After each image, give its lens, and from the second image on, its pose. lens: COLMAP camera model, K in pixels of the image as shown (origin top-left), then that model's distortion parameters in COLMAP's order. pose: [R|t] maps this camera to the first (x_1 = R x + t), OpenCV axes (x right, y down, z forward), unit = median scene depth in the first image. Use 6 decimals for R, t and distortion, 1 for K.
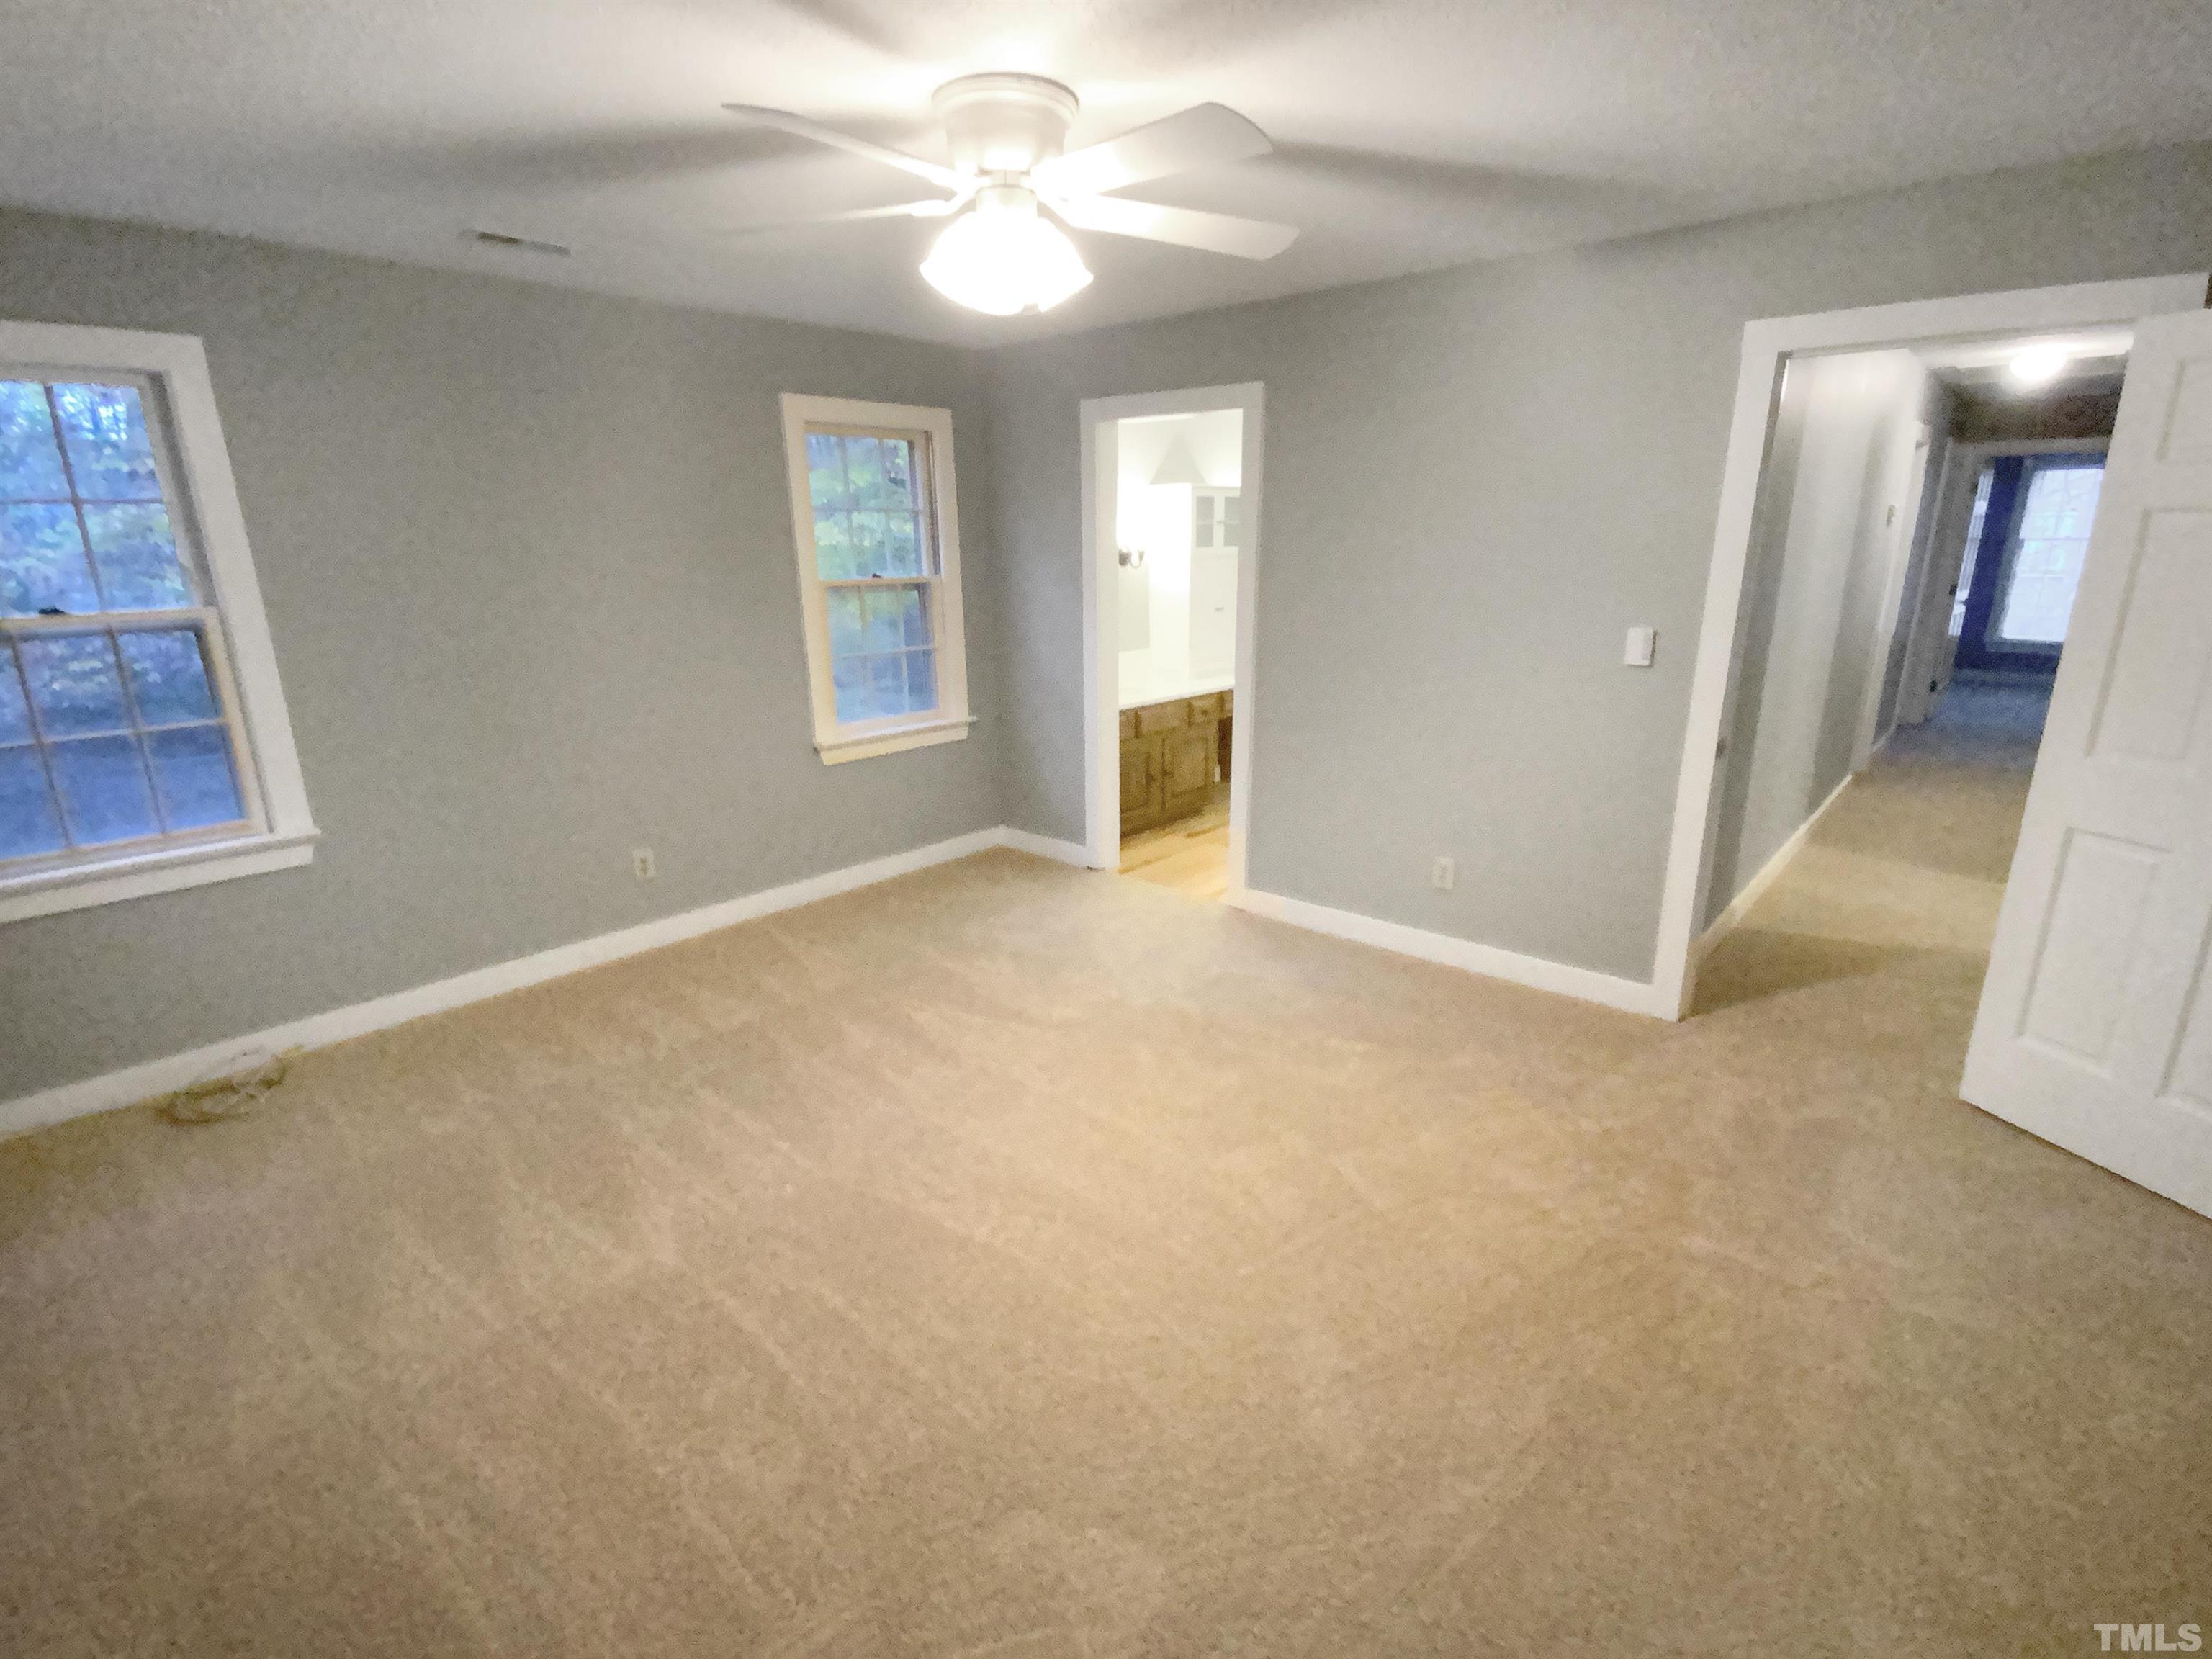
lens RADIAL K [[1073.6, 0, 1106.0], [0, 1073.6, 829.5], [0, 0, 1]] dist [-0.002818, -0.000748]
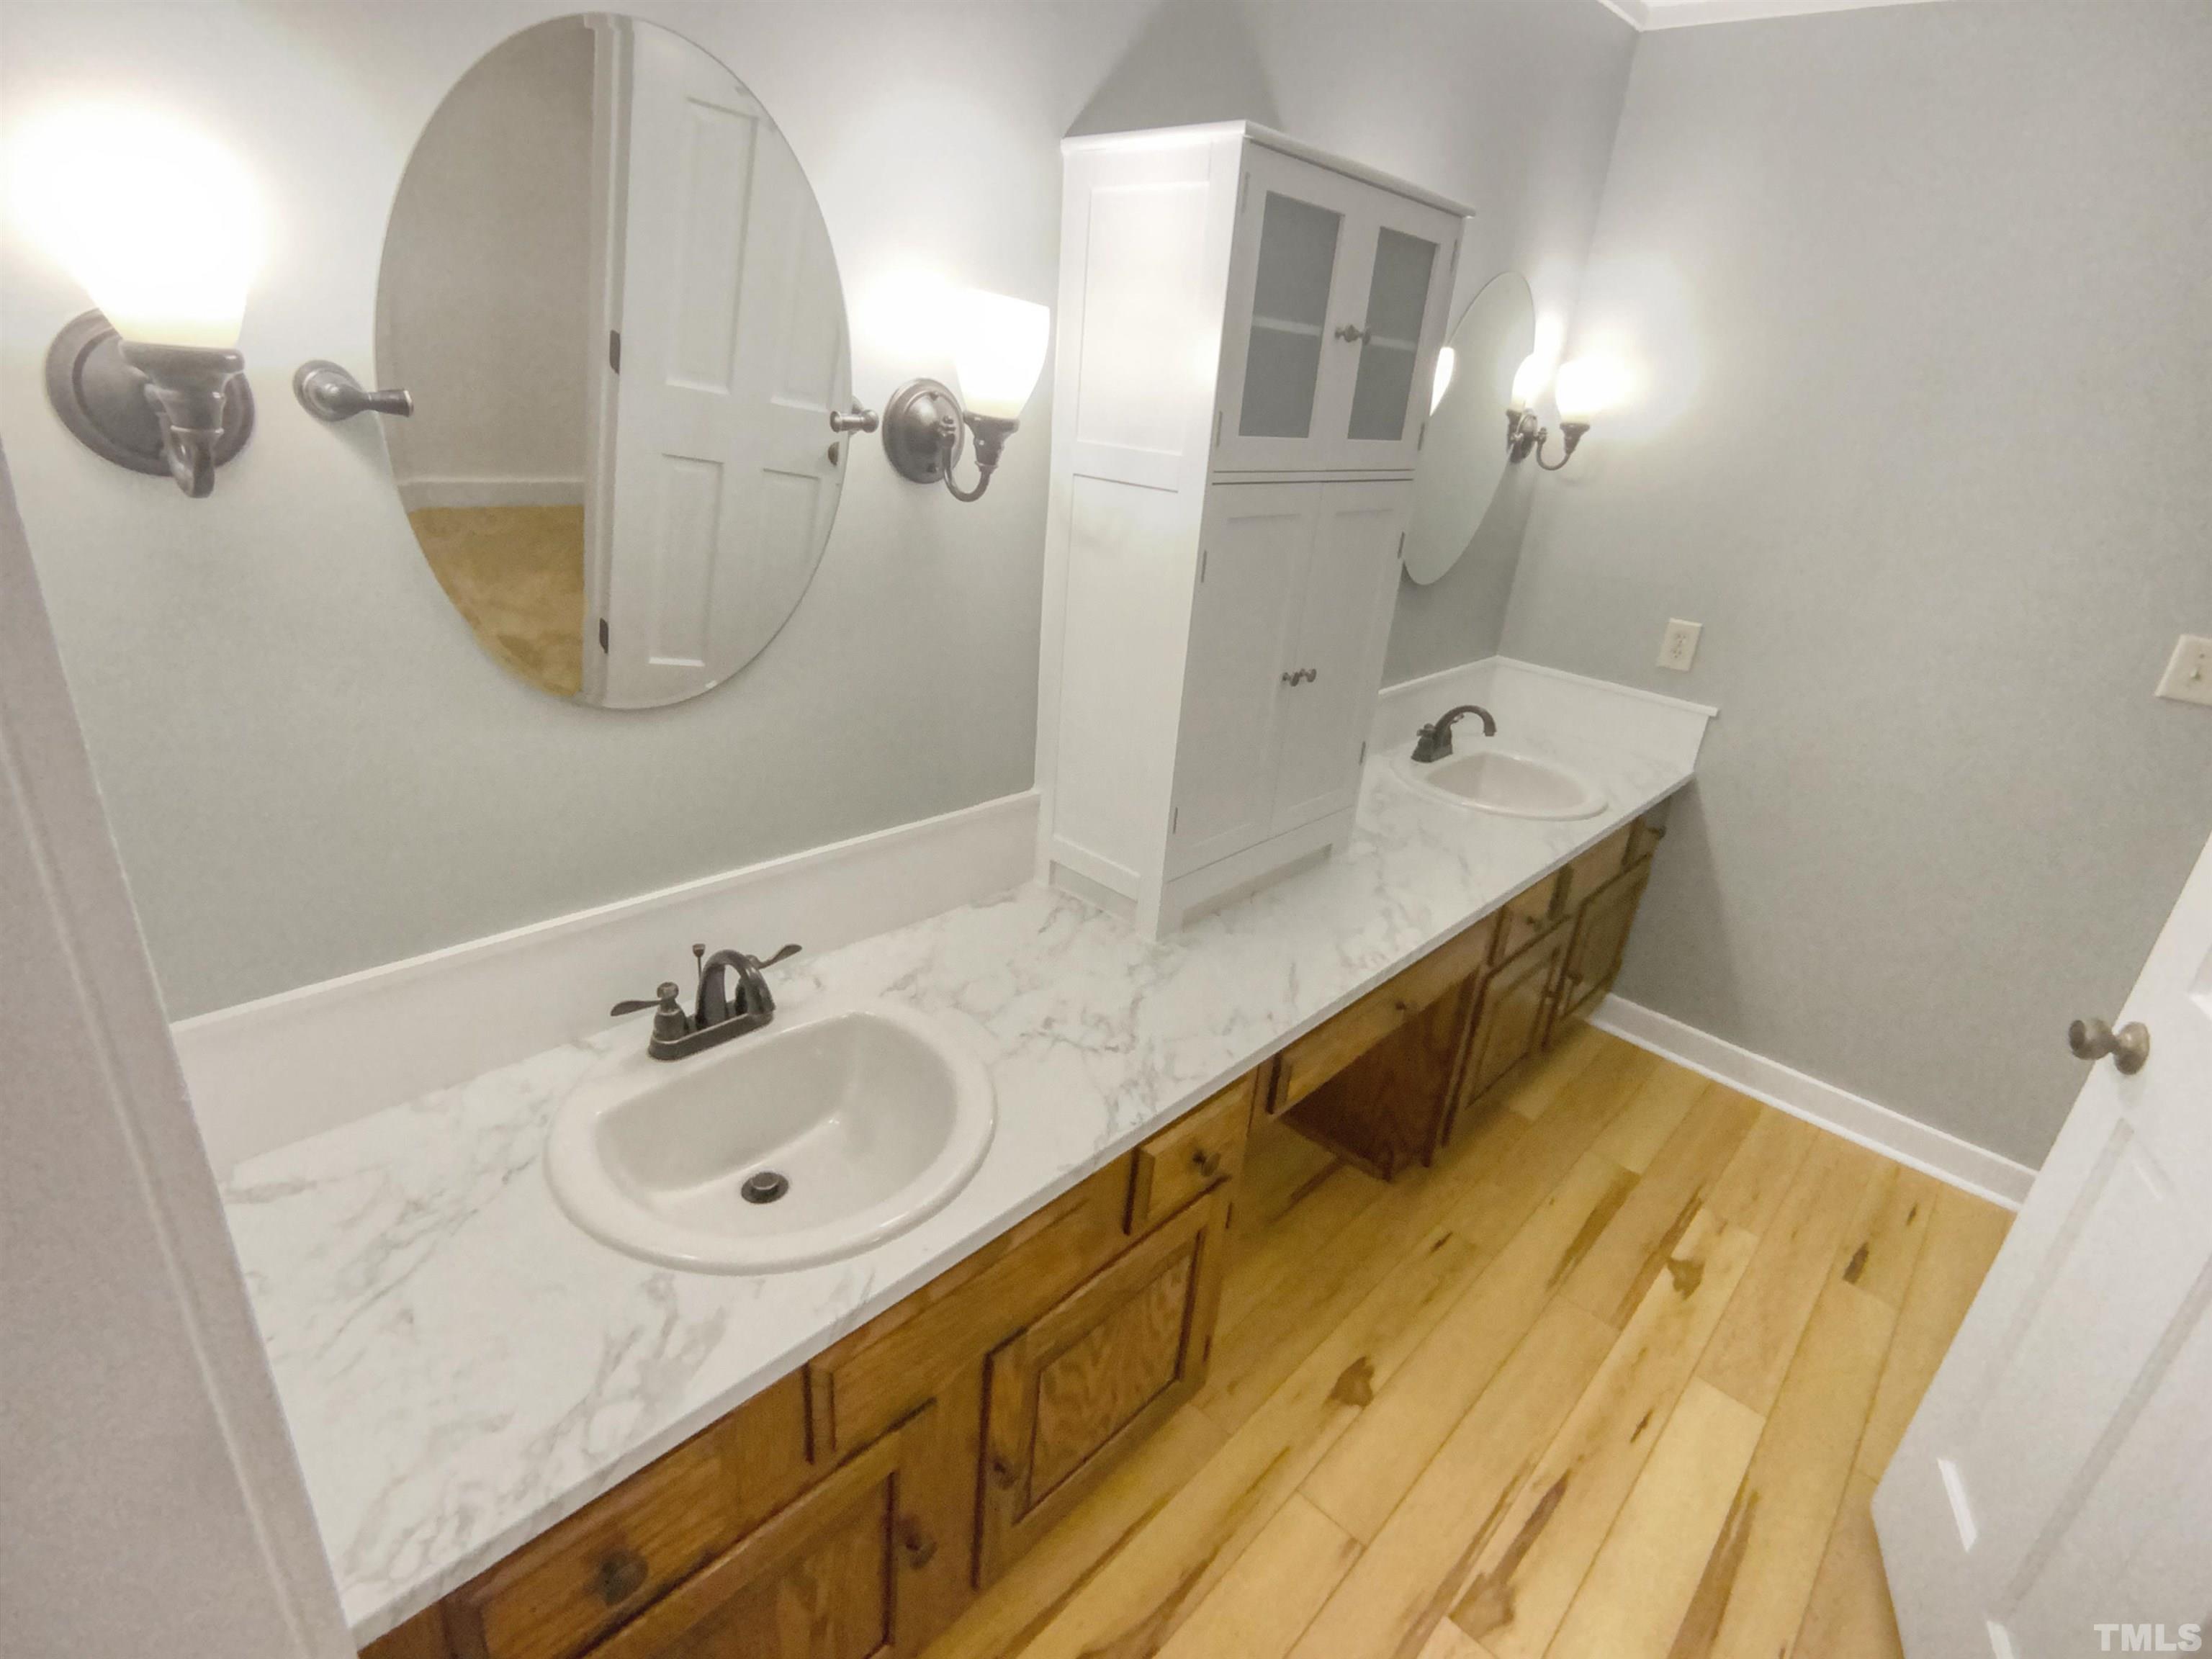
lens RADIAL K [[1087.0, 0, 1106.0], [0, 1087.0, 829.5], [0, 0, 1]] dist [0.000043, -0.000003]
pose [[0.995797, 0.091148, 0.008986, 0.062426], [-0.091565, 0.988453, 0.120732, -0.205834], [0.002122, -0.121047, 0.992645, 0.760482]]
